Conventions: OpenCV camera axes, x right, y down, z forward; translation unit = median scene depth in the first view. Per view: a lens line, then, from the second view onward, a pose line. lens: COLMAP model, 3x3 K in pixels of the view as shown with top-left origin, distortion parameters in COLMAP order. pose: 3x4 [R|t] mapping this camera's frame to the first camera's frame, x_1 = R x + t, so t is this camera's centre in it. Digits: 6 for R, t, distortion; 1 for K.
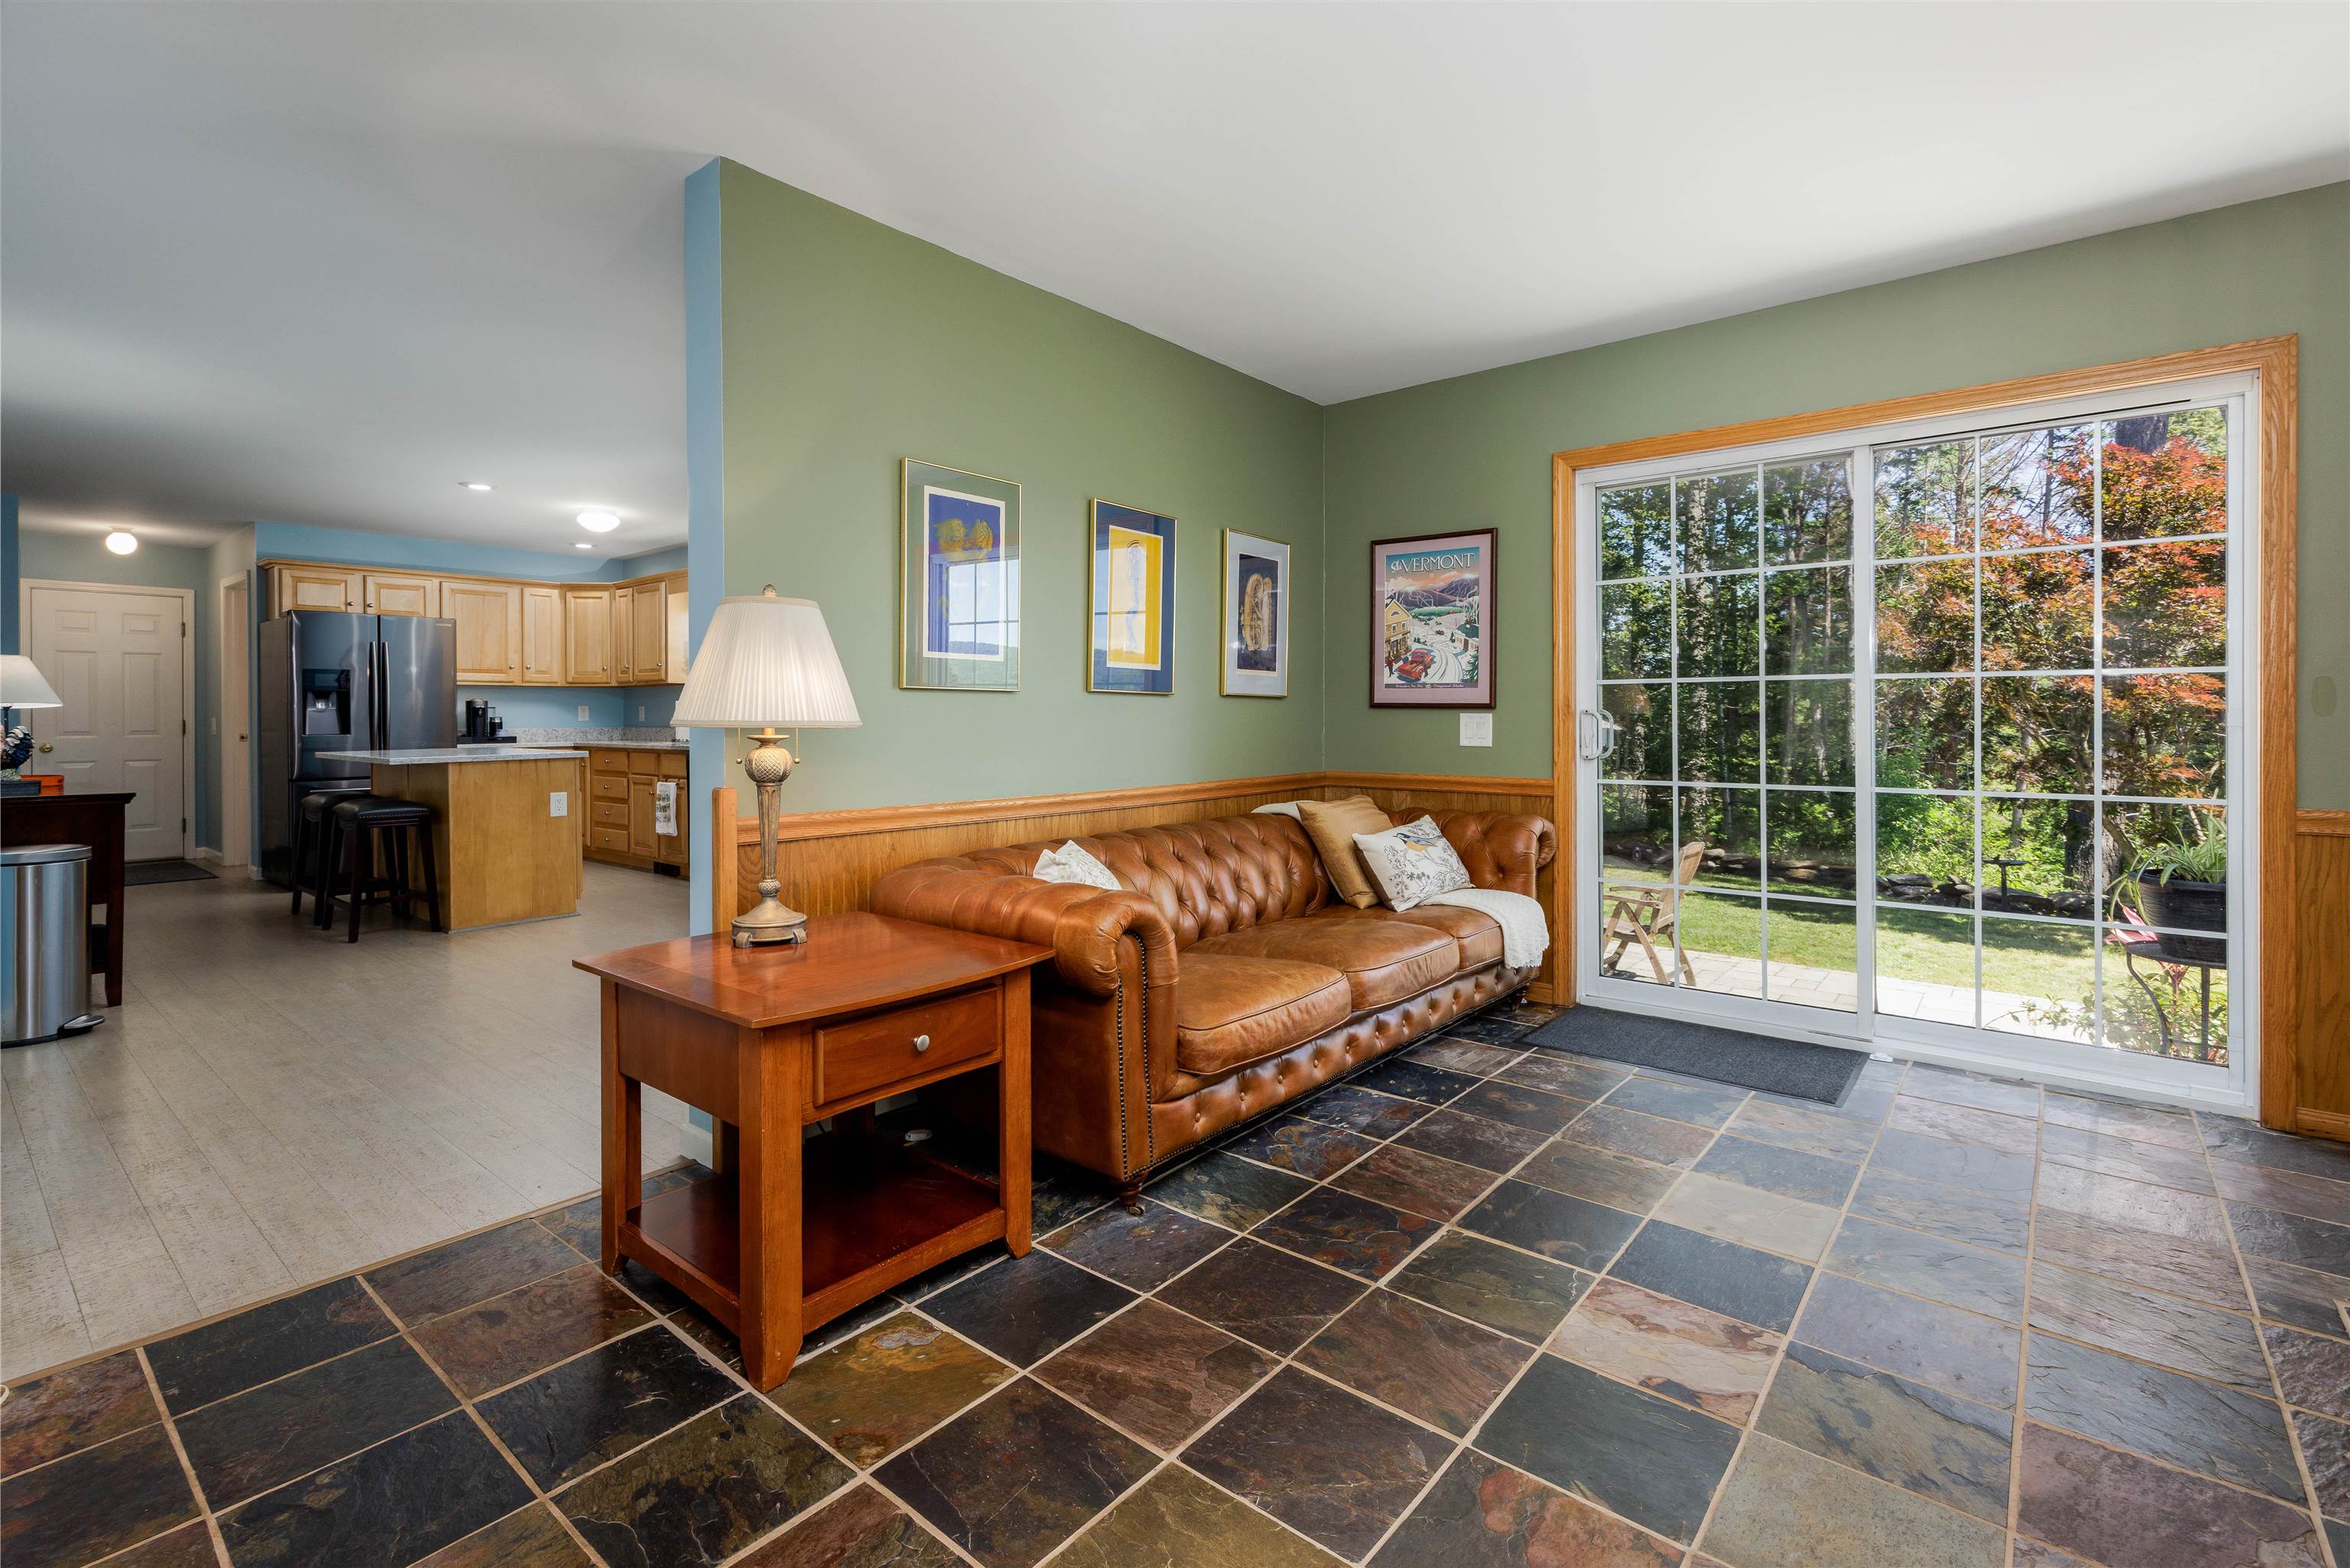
lens RADIAL K [[1003.5, 0, 1166.8], [0, 1003.5, 718.6], [0, 0, 1]] dist [0.000228, 0.000021]
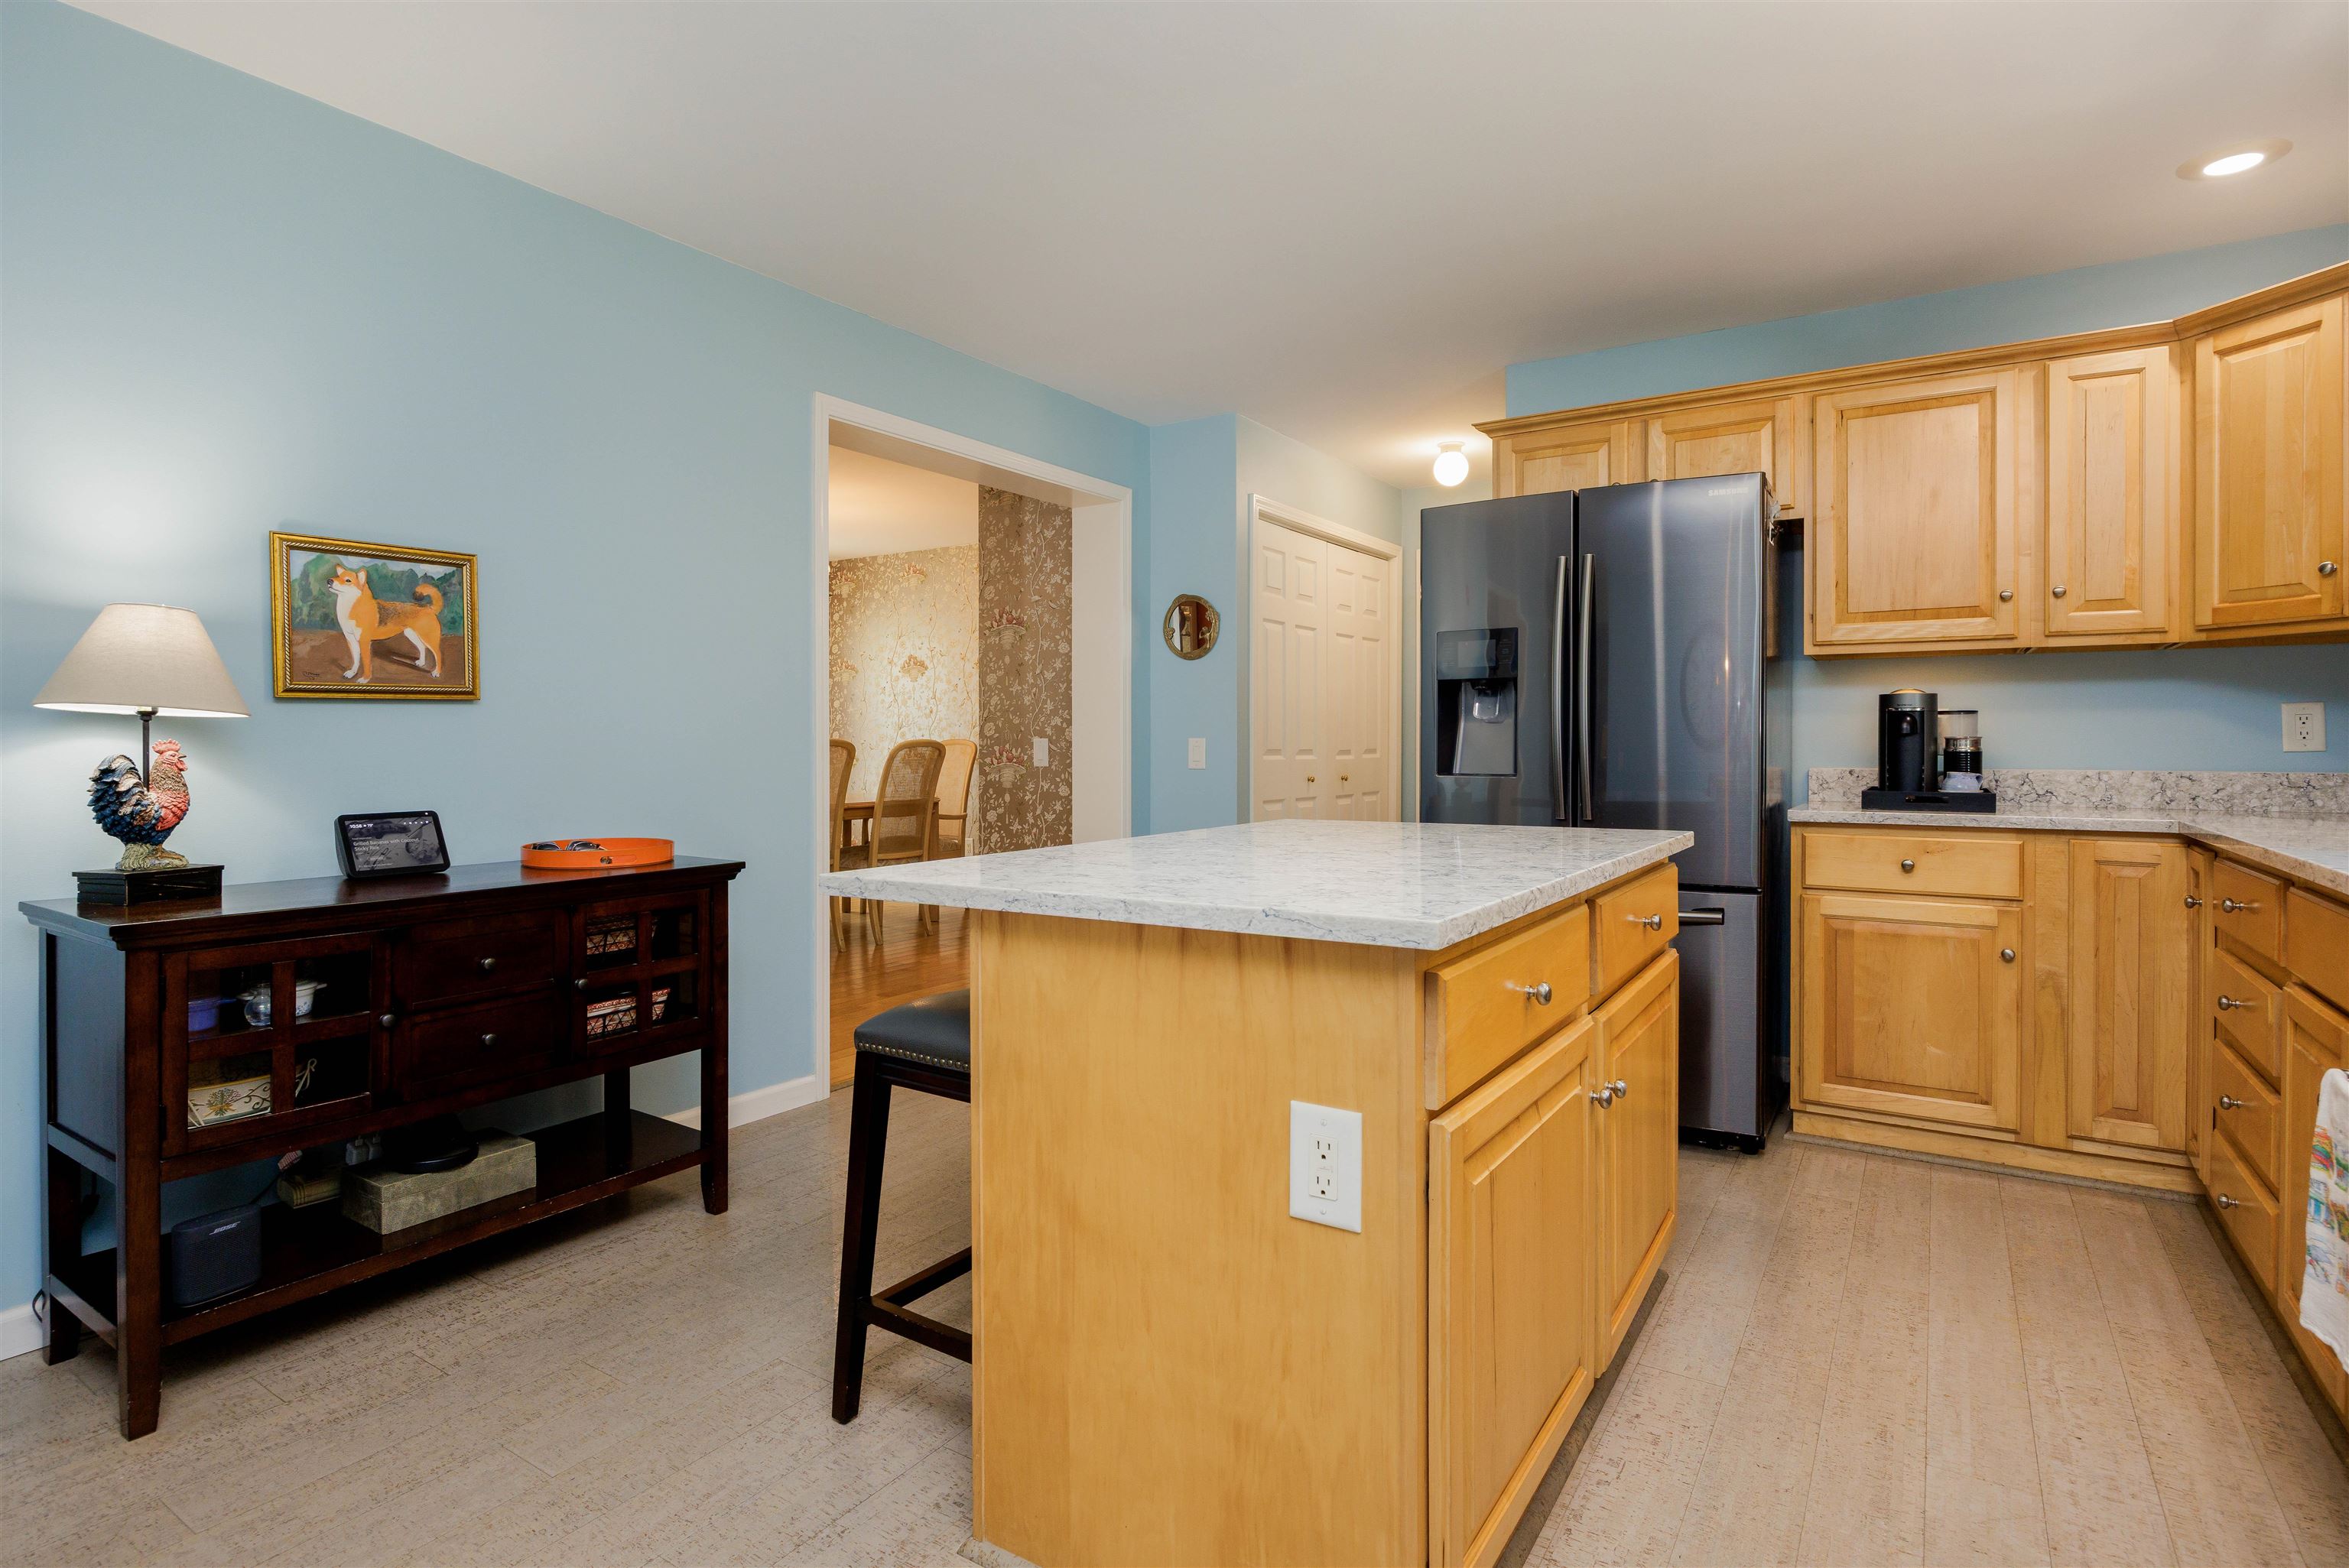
lens RADIAL K [[1165.4, 0, 1168.0], [0, 1165.4, 732.4], [0, 0, 1]] dist [-0.000638, -0.000206]
pose [[0.077158, -0.002250, -0.997016, -0.266840], [-0.003008, 0.999992, -0.002489, -0.000926], [0.997014, 0.003191, 0.077151, 0.678738]]
